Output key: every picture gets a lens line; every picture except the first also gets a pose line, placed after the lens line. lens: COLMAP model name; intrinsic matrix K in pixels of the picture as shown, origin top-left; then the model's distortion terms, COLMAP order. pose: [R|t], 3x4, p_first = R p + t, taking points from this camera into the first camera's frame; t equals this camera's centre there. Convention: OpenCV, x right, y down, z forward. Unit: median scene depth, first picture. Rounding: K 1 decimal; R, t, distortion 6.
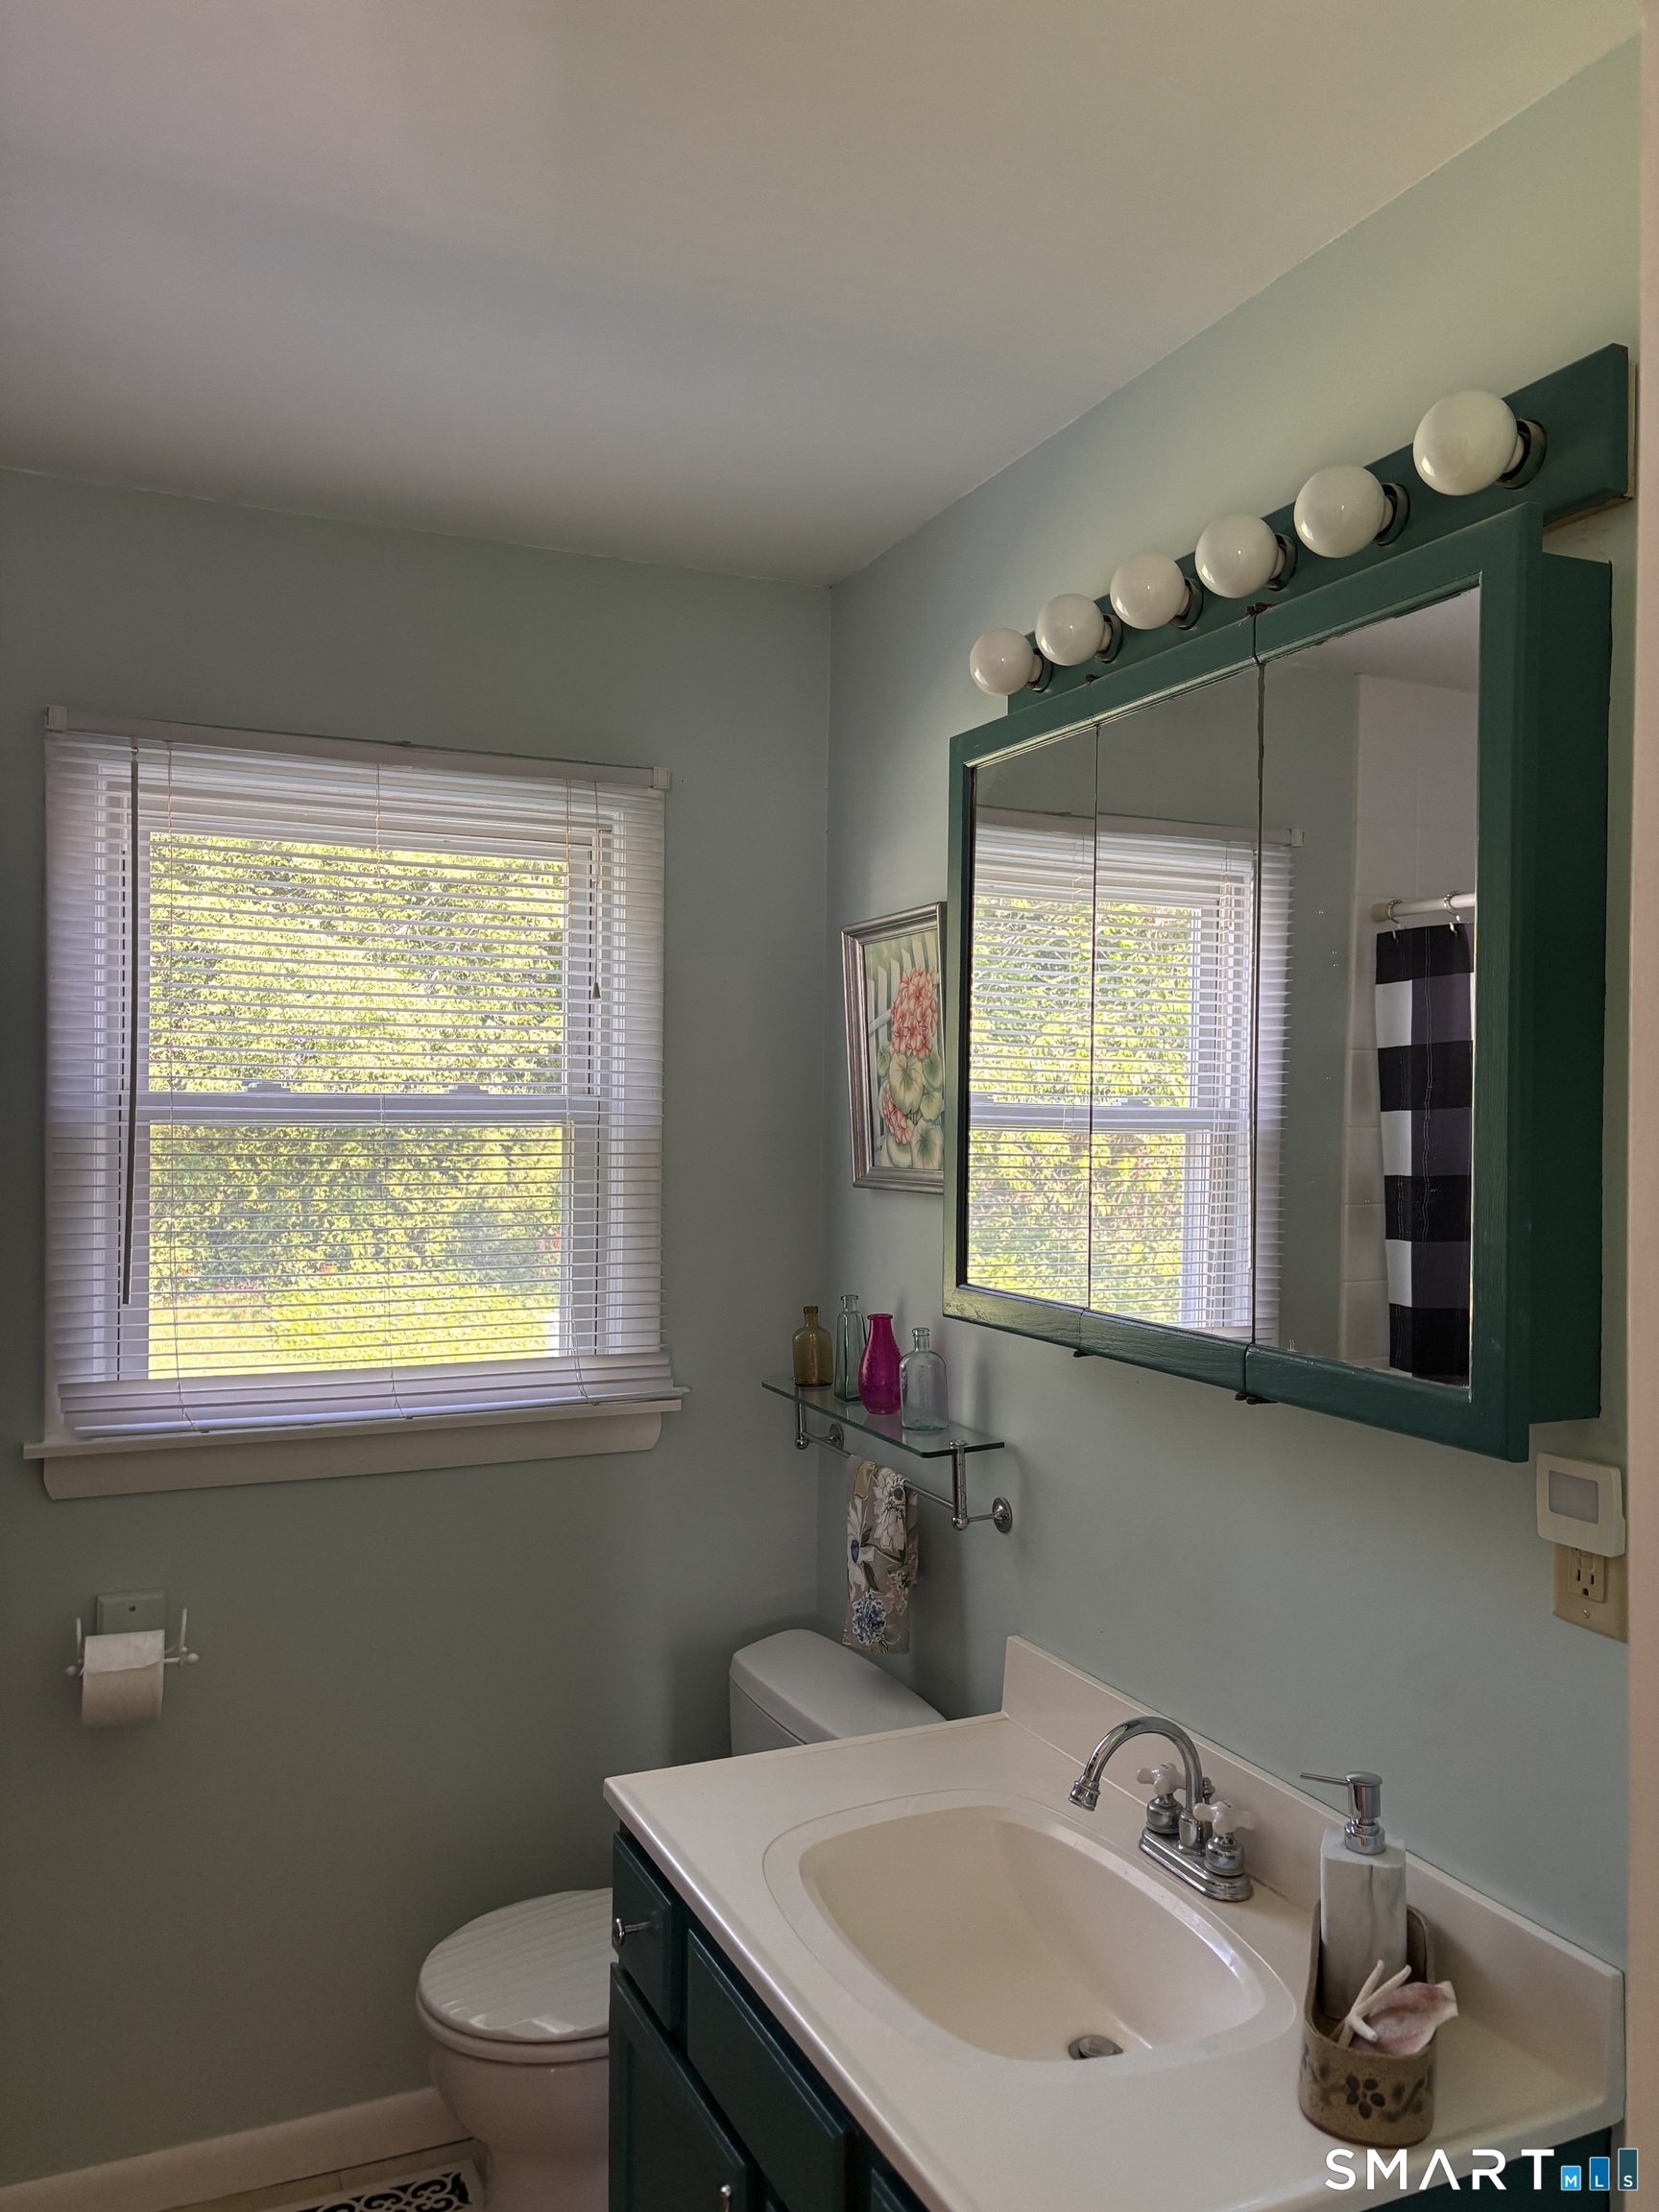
lens RADIAL K [[1638.5, 0, 822.9], [0, 1638.5, 1094.3], [0, 0, 1]] dist [0.032310, -0.060414]
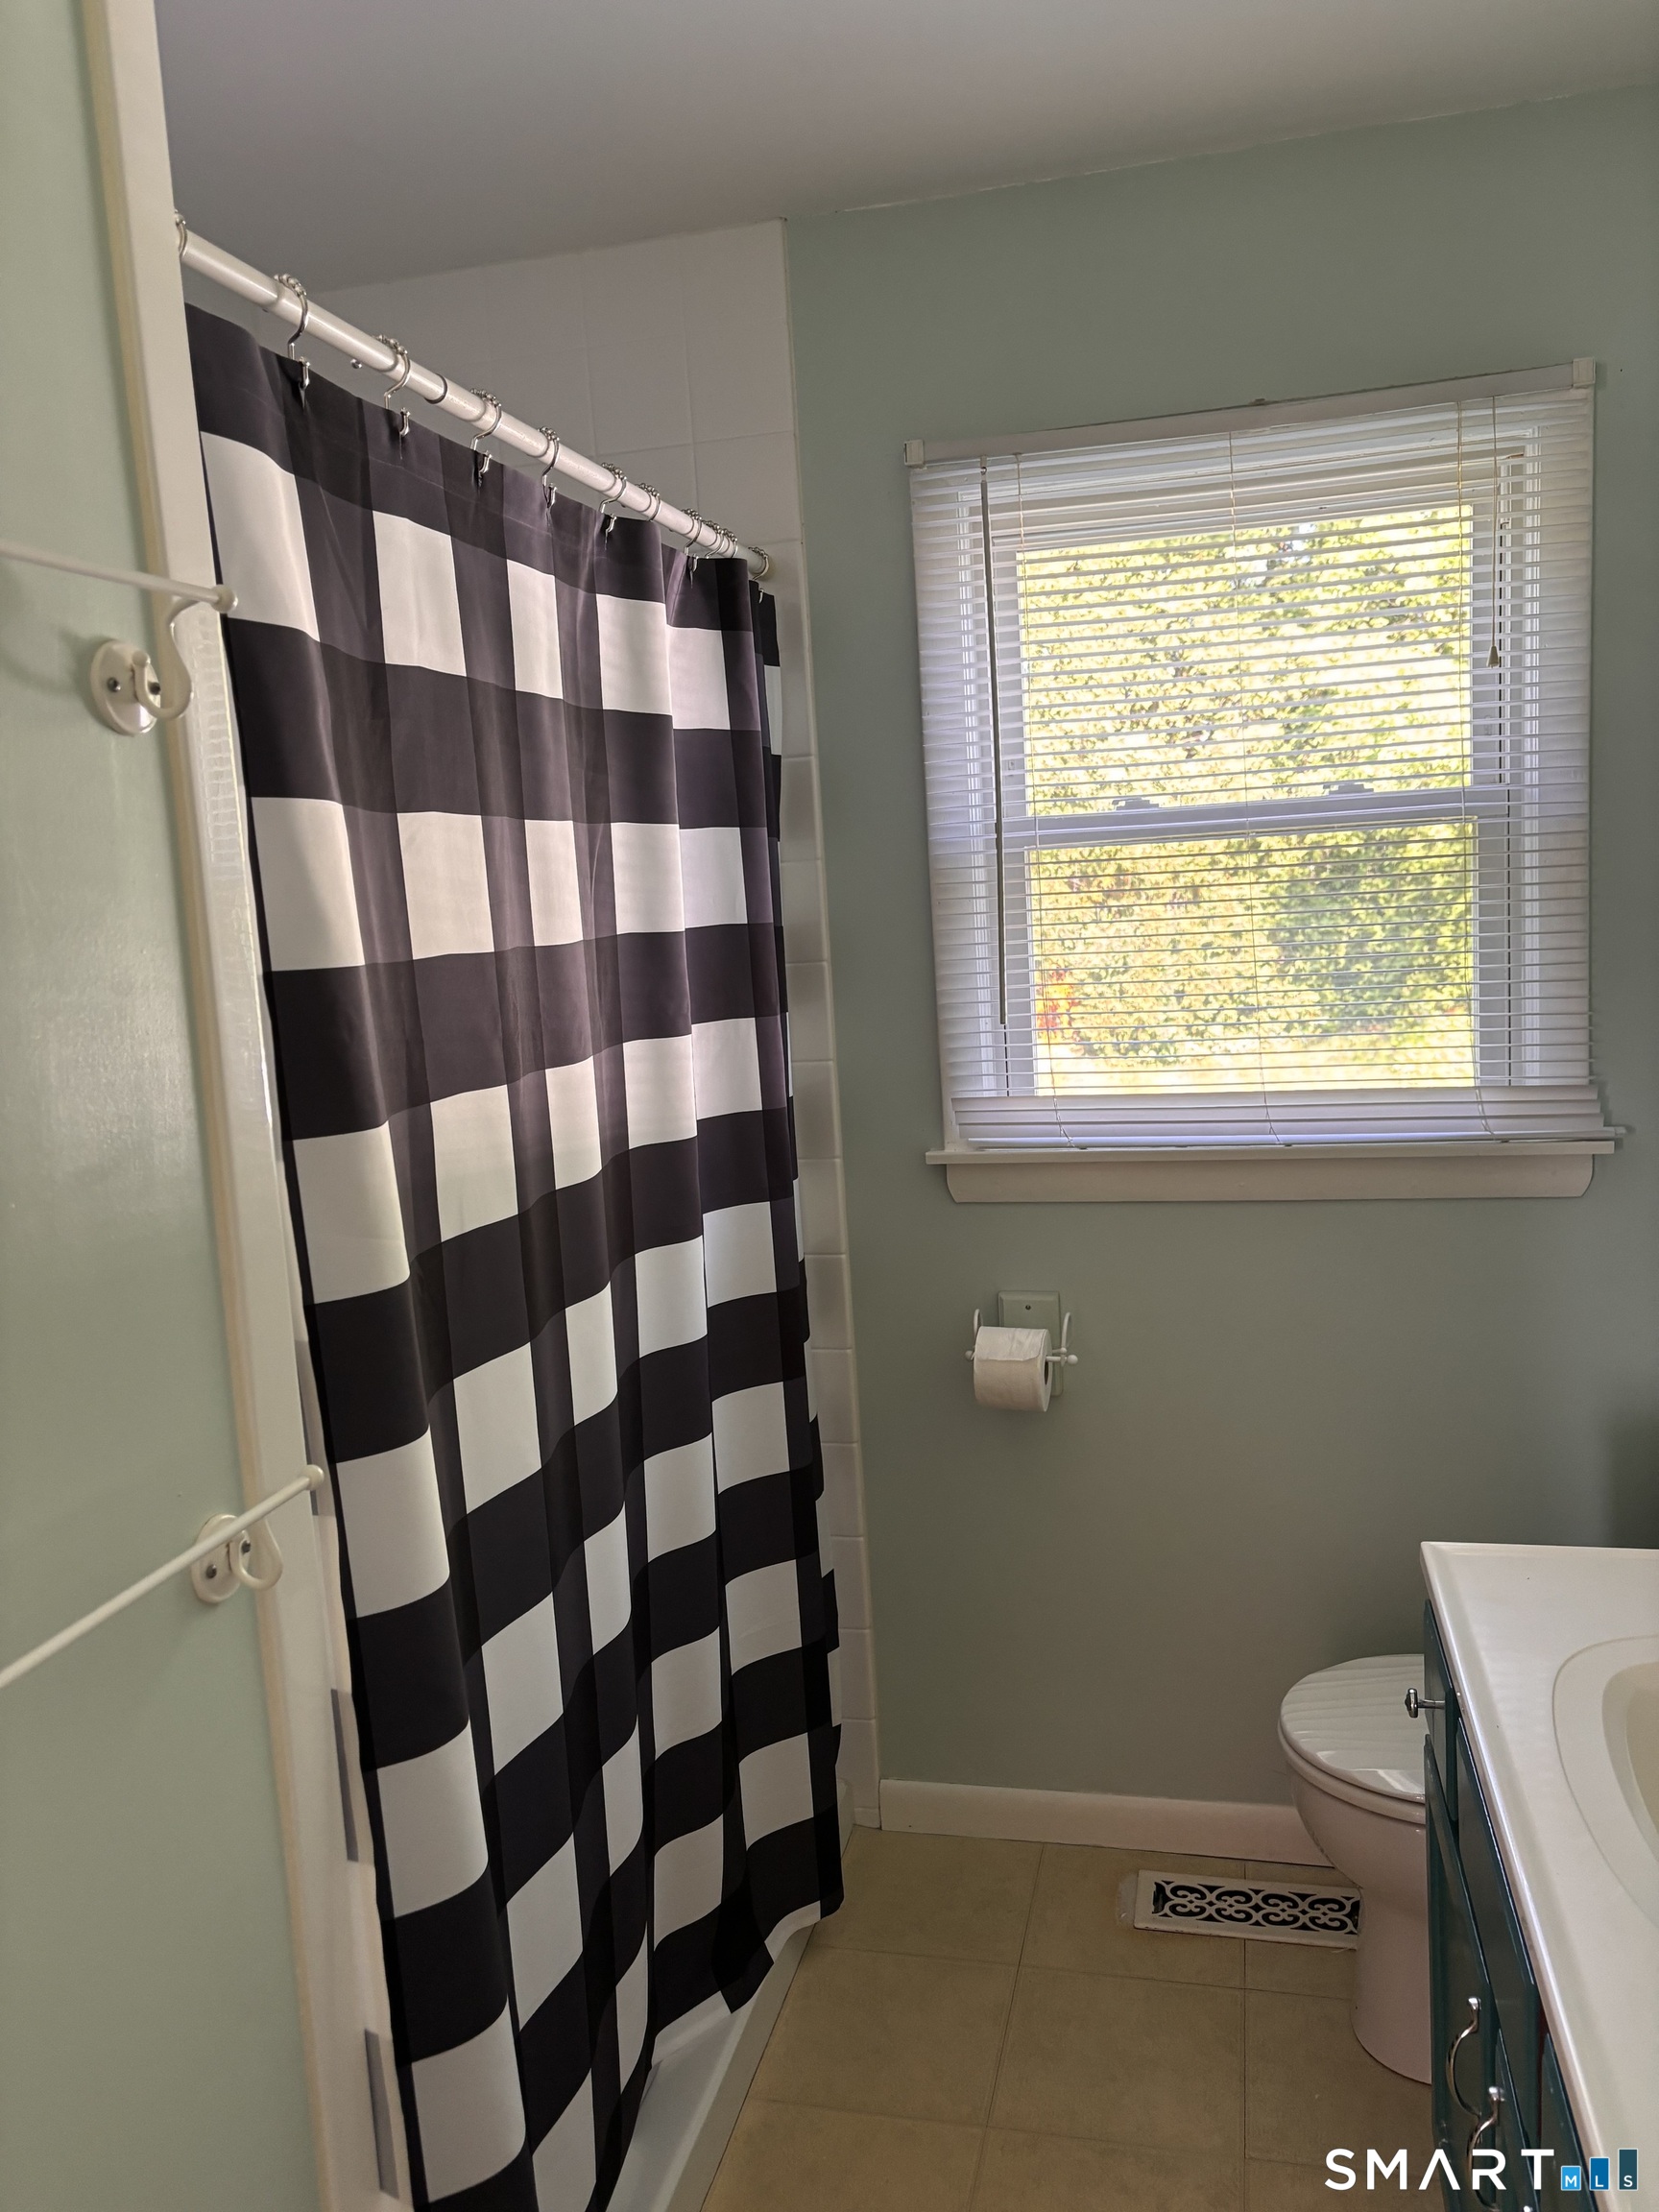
lens RADIAL K [[1624.2, 0, 841.3], [0, 1624.2, 1104.9], [0, 0, 1]] dist [0.015575, -0.013642]
pose [[0.782847, 0.030447, -0.621469, 0.124618], [0.070448, 0.988042, 0.137147, 0.025971], [0.618214, -0.151146, 0.771341, 0.116771]]
